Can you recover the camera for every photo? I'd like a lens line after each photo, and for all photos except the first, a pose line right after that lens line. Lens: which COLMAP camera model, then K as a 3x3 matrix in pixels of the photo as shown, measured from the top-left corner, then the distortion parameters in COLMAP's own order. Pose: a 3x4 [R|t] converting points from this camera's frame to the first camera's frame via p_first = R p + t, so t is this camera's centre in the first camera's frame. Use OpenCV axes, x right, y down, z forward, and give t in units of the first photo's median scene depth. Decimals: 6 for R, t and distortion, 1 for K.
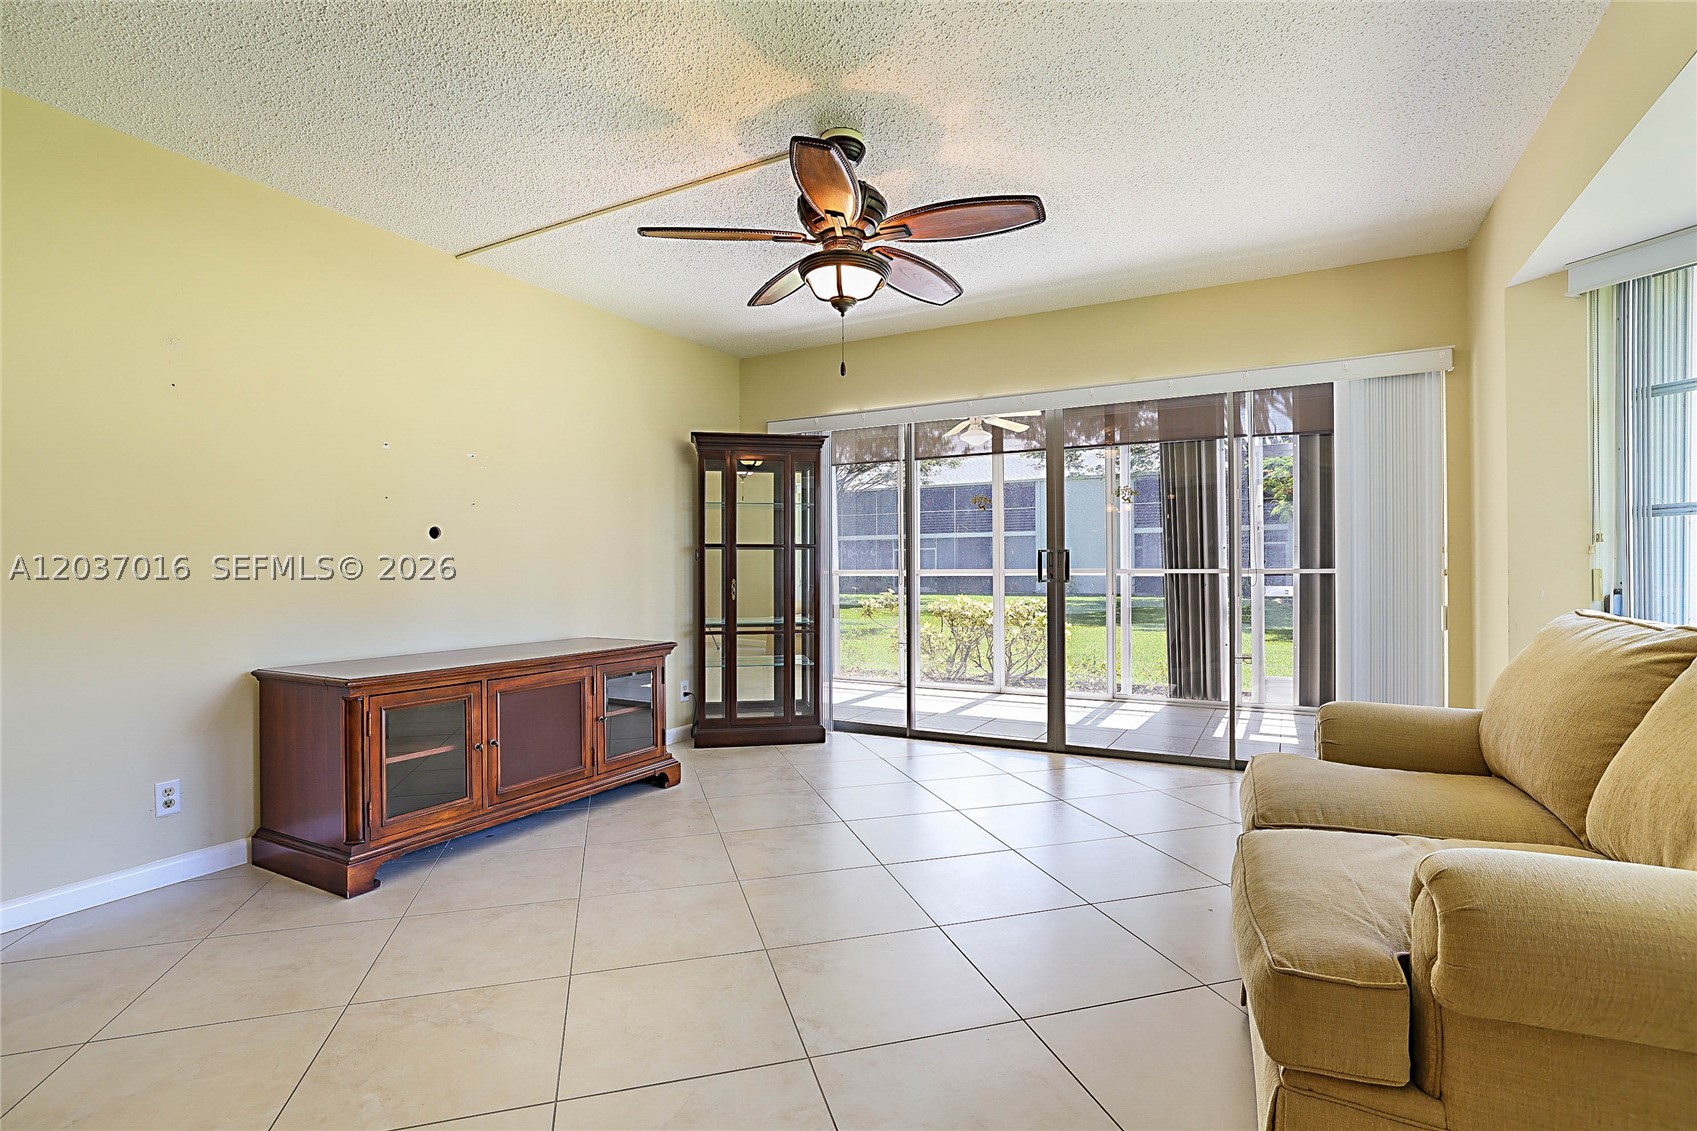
lens RADIAL K [[786.7, 0, 847.5], [0, 786.7, 568.6], [0, 0, 1]] dist [-0.047592, 0.023558]
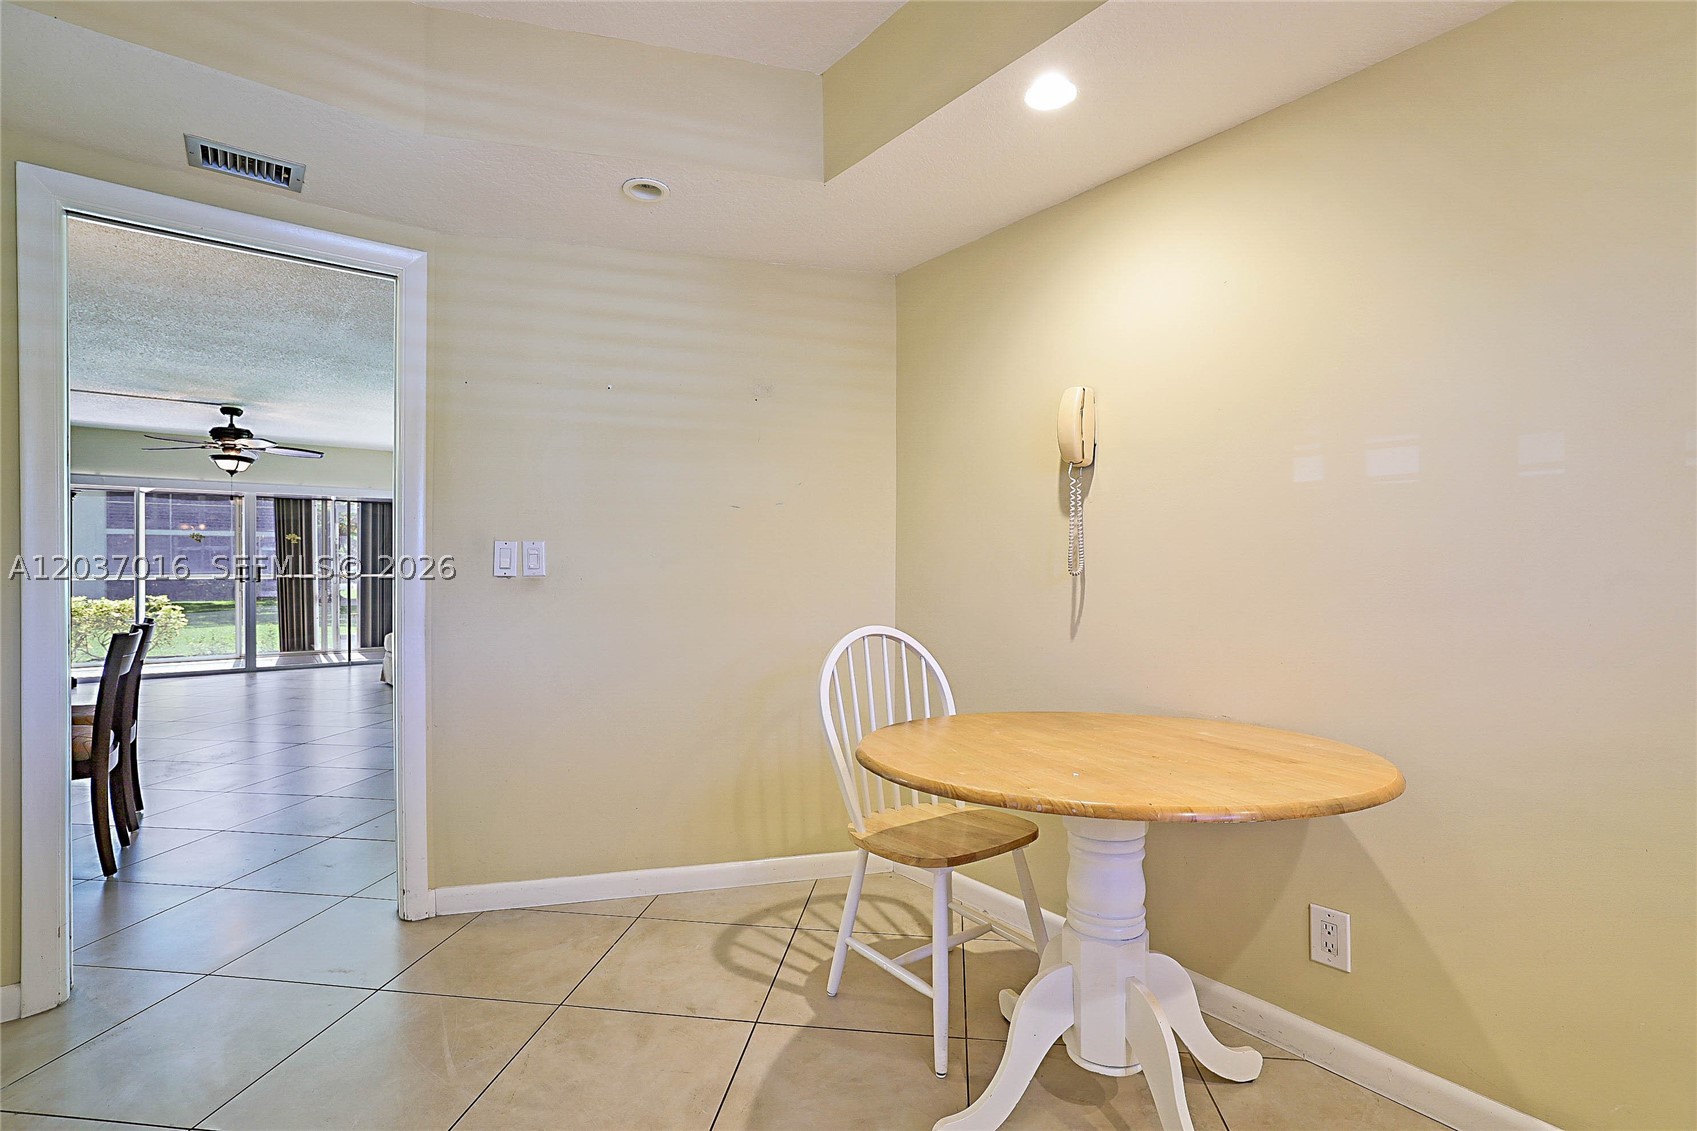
lens RADIAL K [[786.7, 0, 847.5], [0, 786.7, 568.6], [0, 0, 1]] dist [-0.047592, 0.023558]
pose [[0.389758, 0.002139, 0.920915, -0.825958], [0.002064, 0.999993, -0.003197, -0.005775], [-0.920915, 0.003147, 0.389750, -0.982283]]
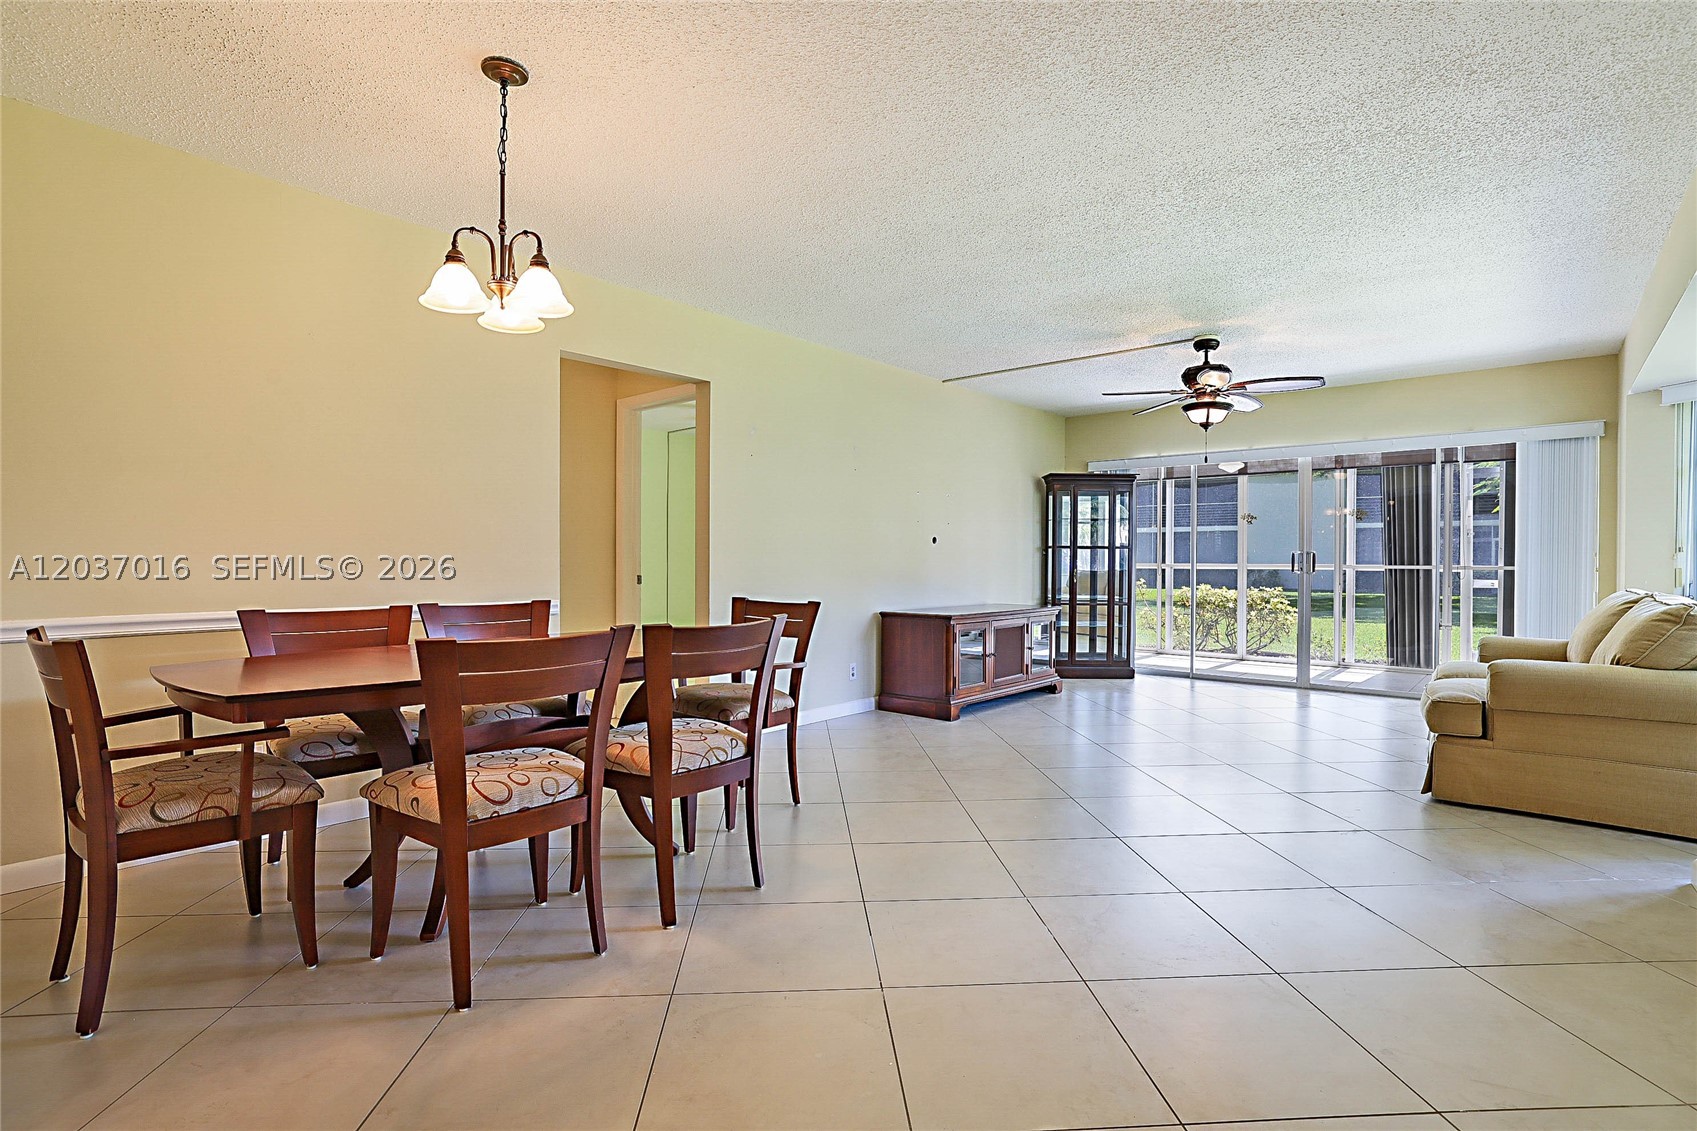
lens RADIAL K [[801.0, 0, 848.5], [0, 801.0, 565.5], [0, 0, 1]] dist [-0.047948, 0.027608]
pose [[0.978637, 0.011748, -0.205259, -0.247820], [-0.010393, 0.999917, 0.007679, -0.000015], [0.205332, -0.005381, 0.978678, -0.581997]]
